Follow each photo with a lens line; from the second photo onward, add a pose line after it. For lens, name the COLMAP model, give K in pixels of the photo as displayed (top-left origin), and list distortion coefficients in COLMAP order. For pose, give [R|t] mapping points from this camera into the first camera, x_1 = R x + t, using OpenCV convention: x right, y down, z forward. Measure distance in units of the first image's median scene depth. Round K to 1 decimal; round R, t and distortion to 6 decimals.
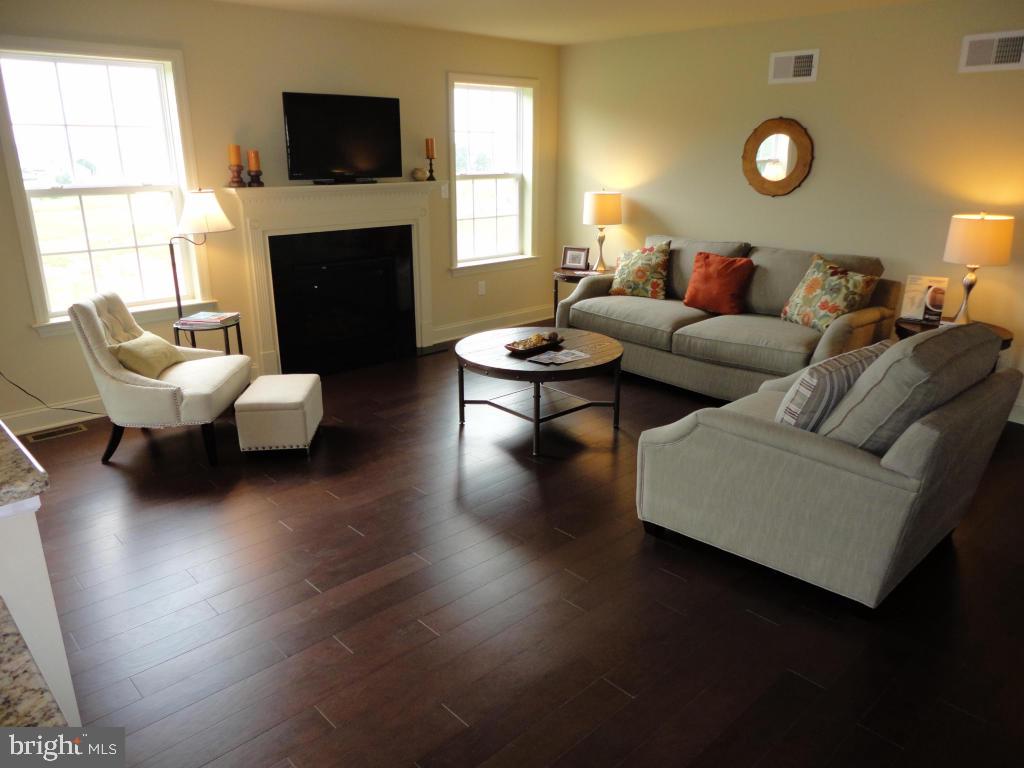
lens RADIAL K [[746.6, 0, 511.1], [0, 746.6, 381.0], [0, 0, 1]] dist [-0.005109, 0.005219]
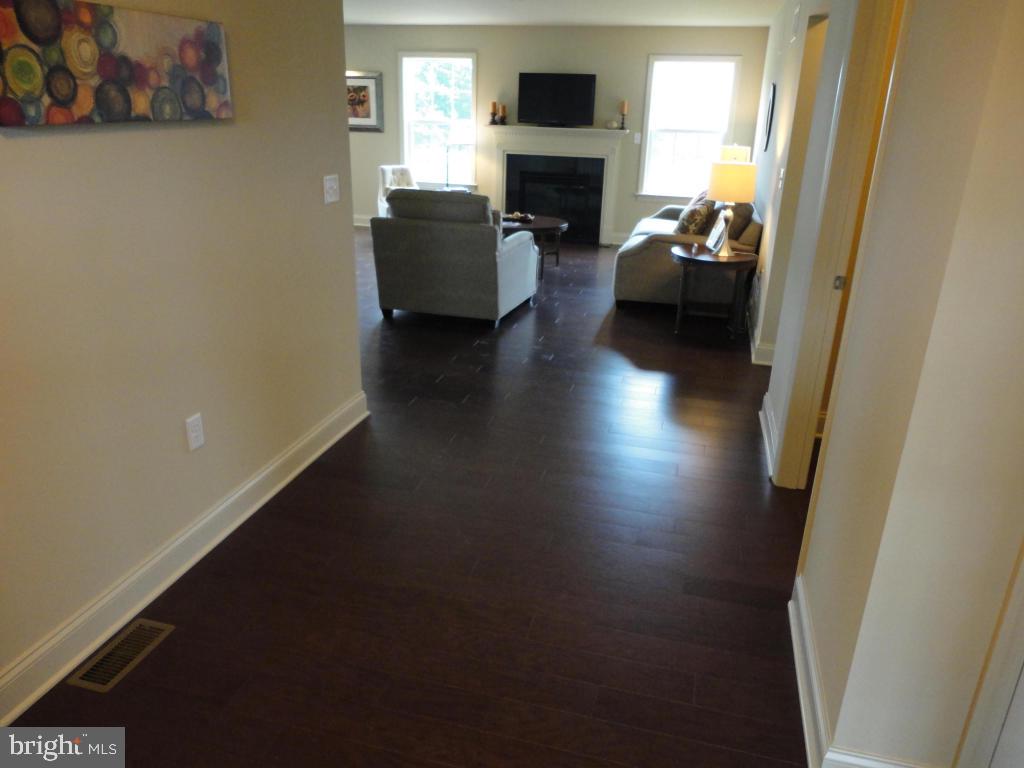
lens RADIAL K [[746.6, 0, 519.3], [0, 746.6, 386.3], [0, 0, 1]] dist [-0.005109, 0.005219]
pose [[0.537020, 0.310469, -0.784358, 1.220629], [-0.281371, 0.942486, 0.180416, 0.002095], [0.795261, 0.123809, 0.593491, 0.021899]]
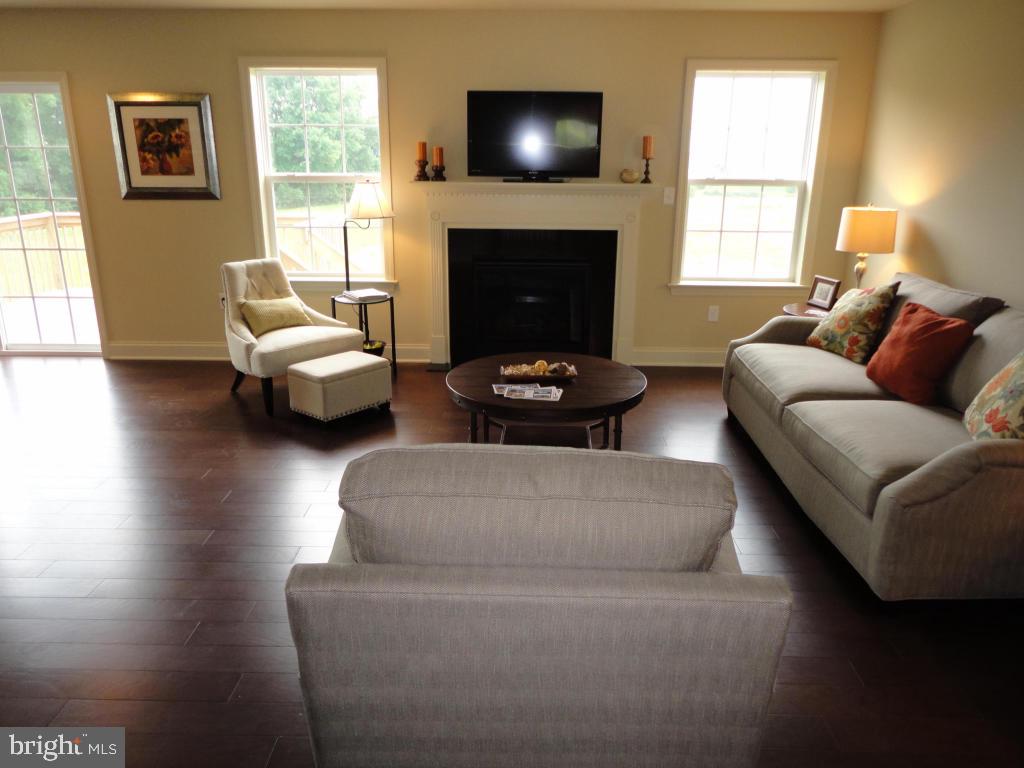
lens RADIAL K [[746.6, 0, 511.7], [0, 746.6, 384.8], [0, 0, 1]] dist [-0.005109, 0.005219]
pose [[0.716437, 0.213889, -0.664055, 0.463869], [-0.217053, 0.972941, 0.079205, -0.078197], [0.663028, 0.087390, 0.743476, 0.280384]]
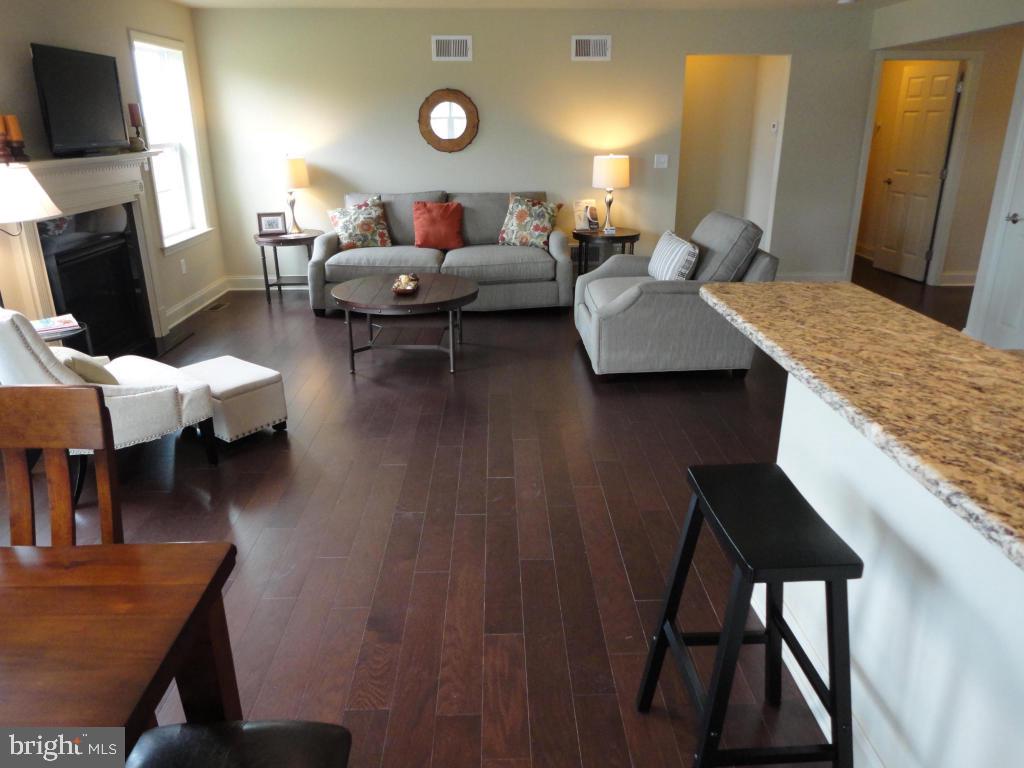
lens RADIAL K [[746.6, 0, 514.0], [0, 746.6, 381.0], [0, 0, 1]] dist [-0.005109, 0.005219]
pose [[0.671400, -0.251296, 0.697189, -0.555666], [0.228826, 0.965082, 0.127494, -0.012547], [-0.704883, 0.073936, 0.705459, 0.070784]]
